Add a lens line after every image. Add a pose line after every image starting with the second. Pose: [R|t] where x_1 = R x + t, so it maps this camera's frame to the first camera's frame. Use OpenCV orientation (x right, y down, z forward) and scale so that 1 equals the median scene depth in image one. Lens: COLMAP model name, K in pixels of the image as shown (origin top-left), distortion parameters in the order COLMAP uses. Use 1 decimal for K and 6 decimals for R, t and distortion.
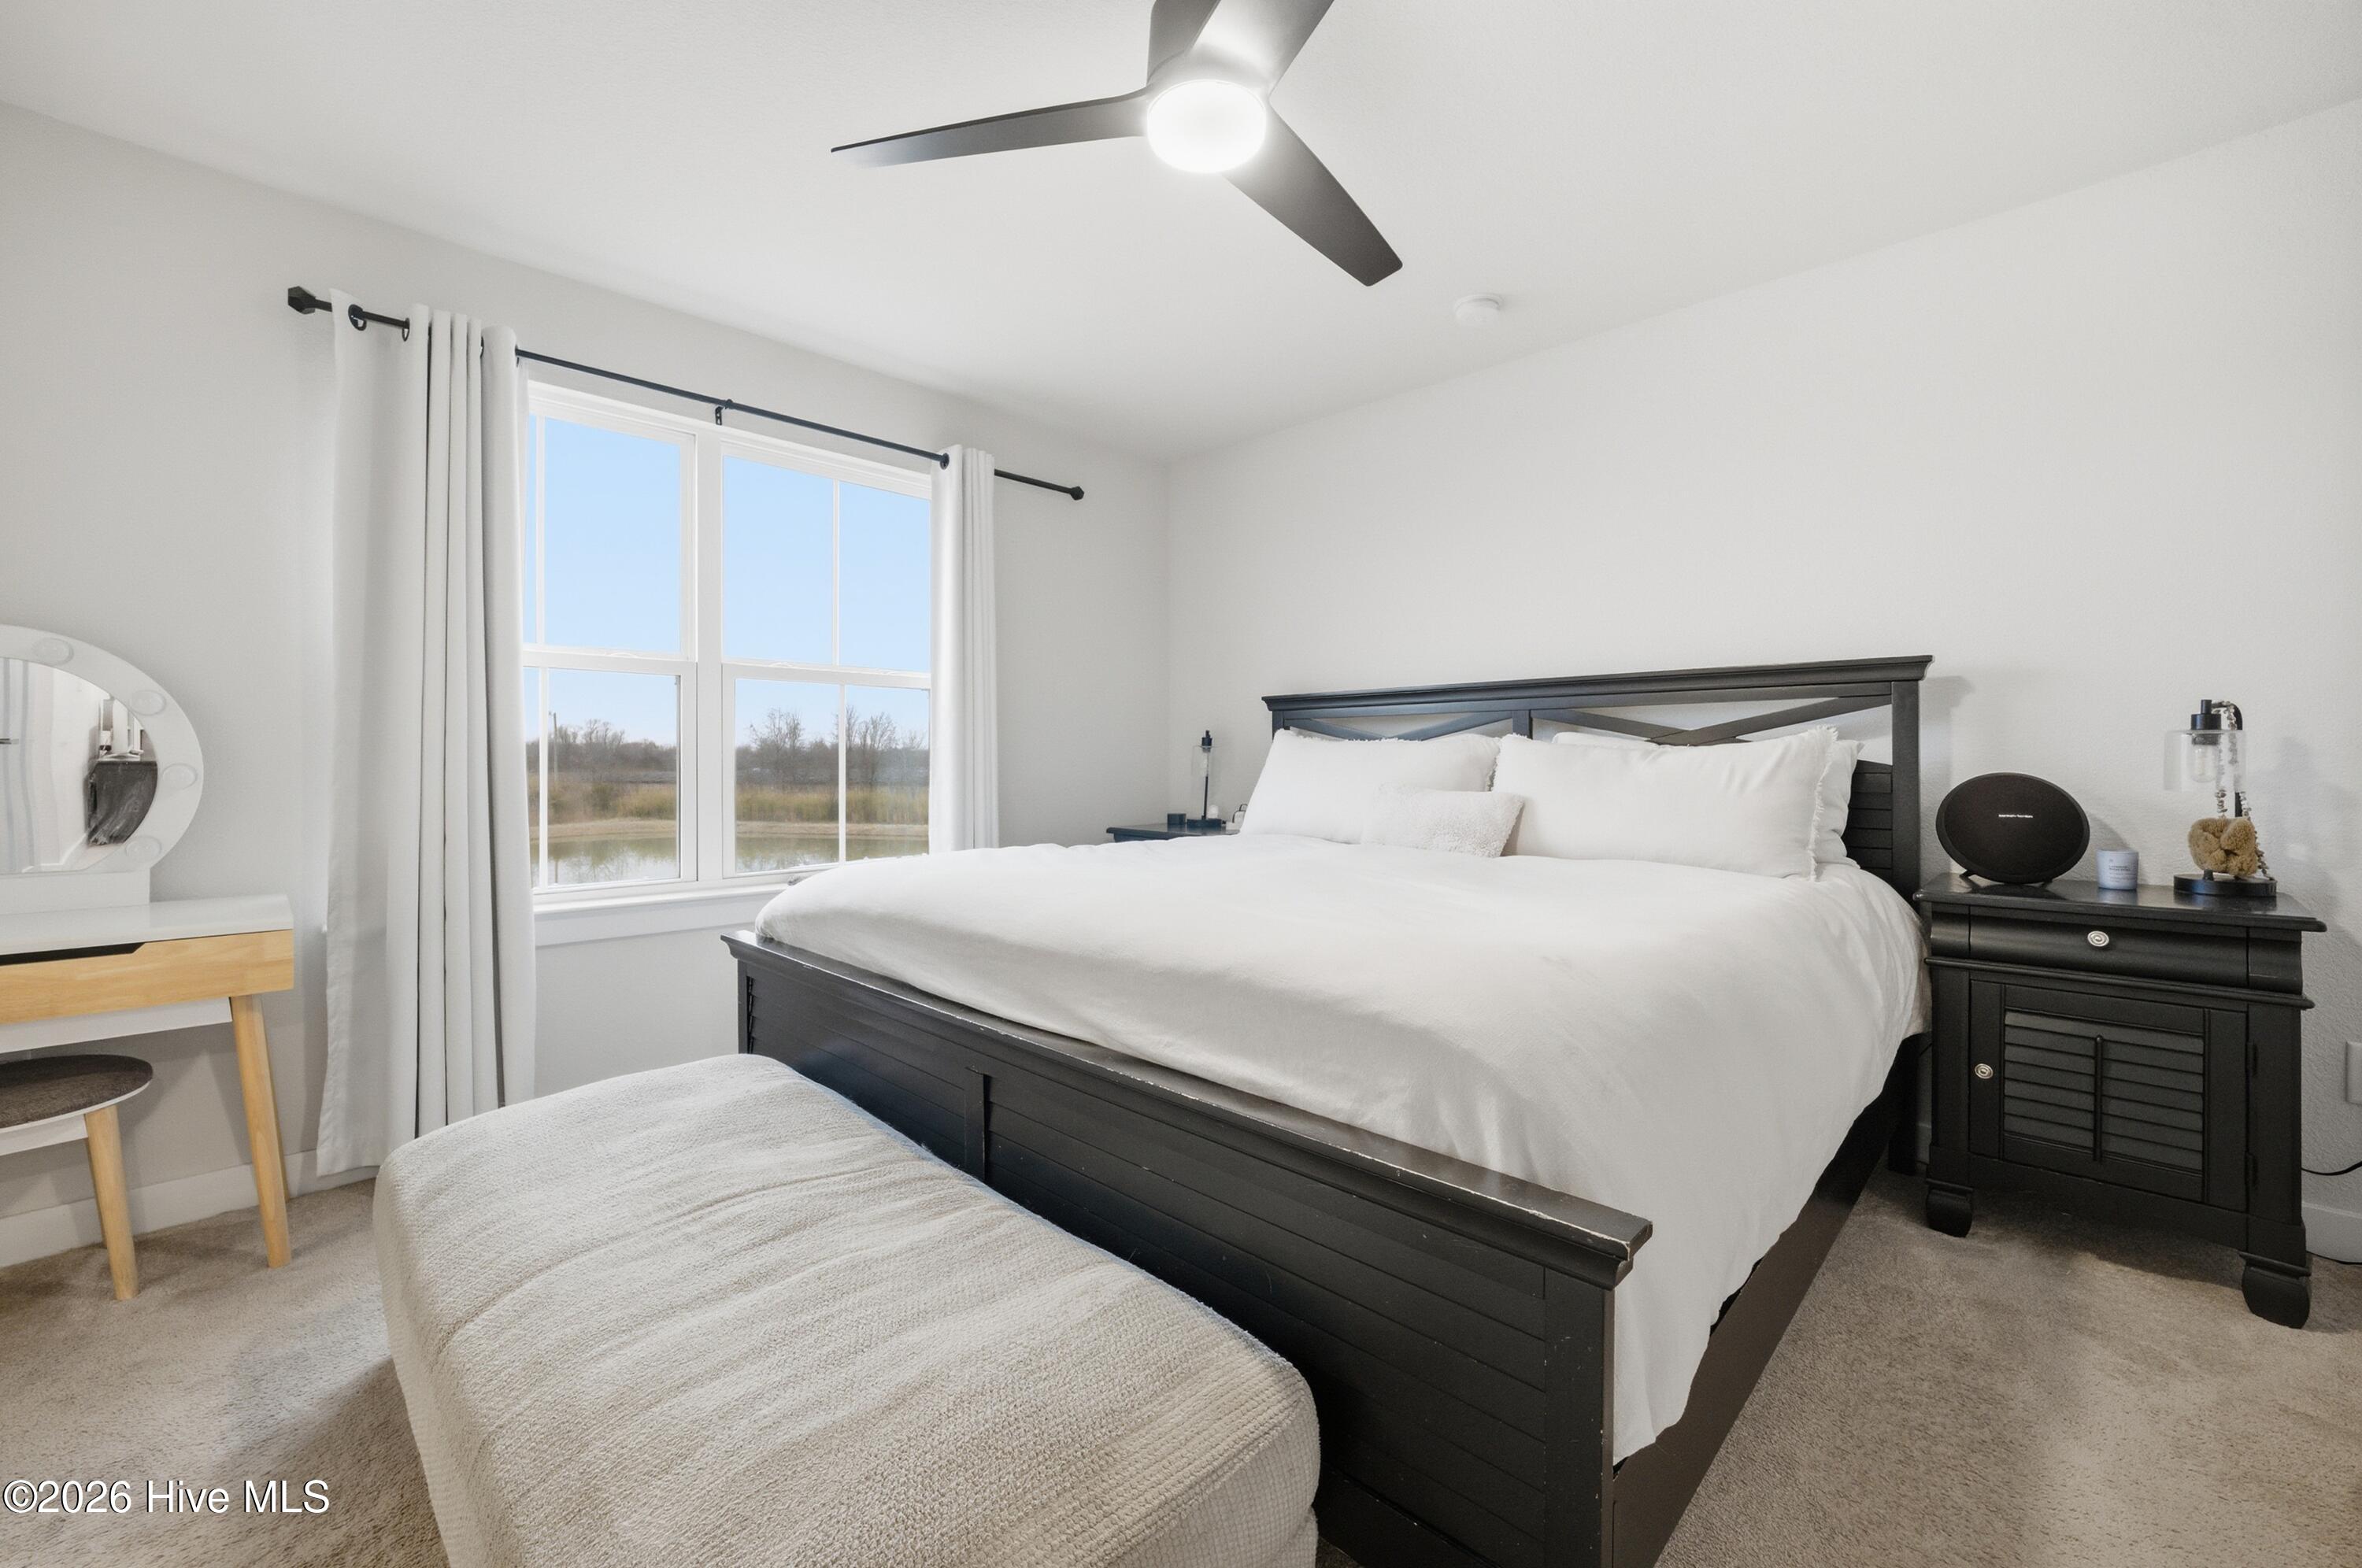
lens RADIAL K [[952.9, 0, 1177.6], [0, 952.9, 757.8], [0, 0, 1]] dist [-0.030017, 0.008071]
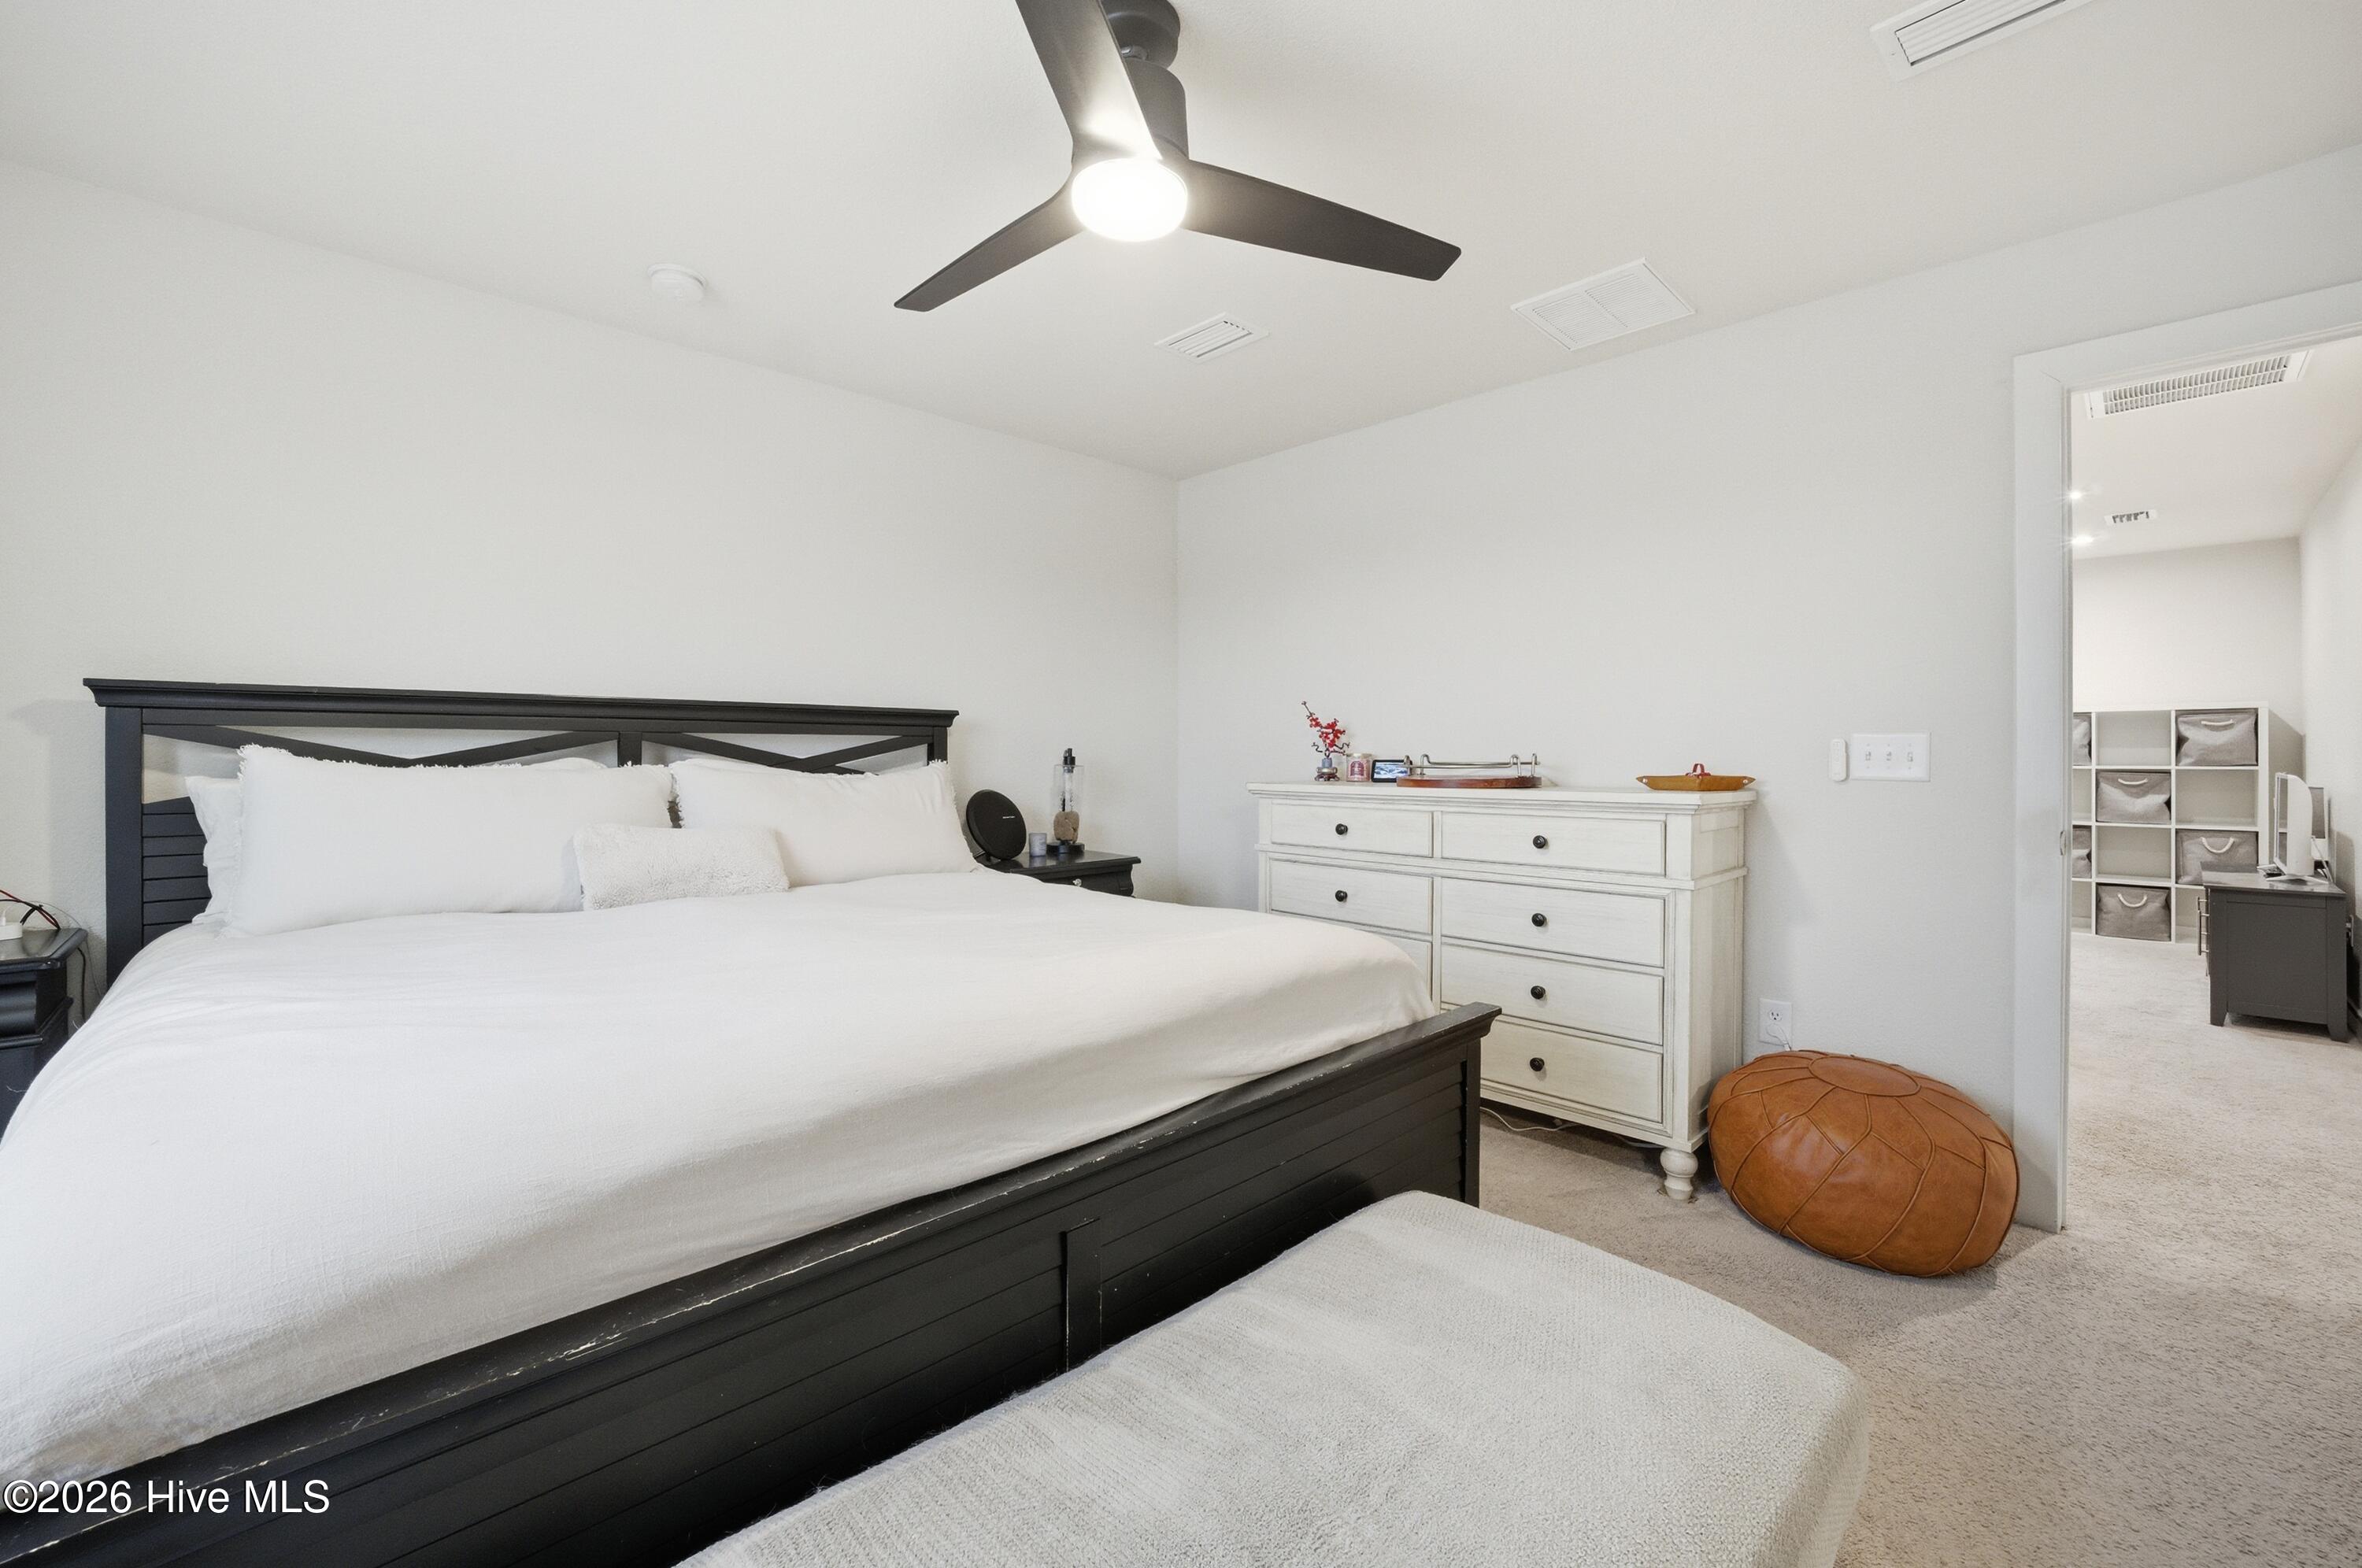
lens RADIAL K [[952.9, 0, 1177.6], [0, 952.9, 757.8], [0, 0, 1]] dist [-0.030017, 0.008071]
pose [[0.029297, 0.001648, 0.999569, -0.750429], [-0.003332, 0.999993, -0.001551, -0.038773], [-0.999565, -0.003285, 0.029303, 0.685116]]
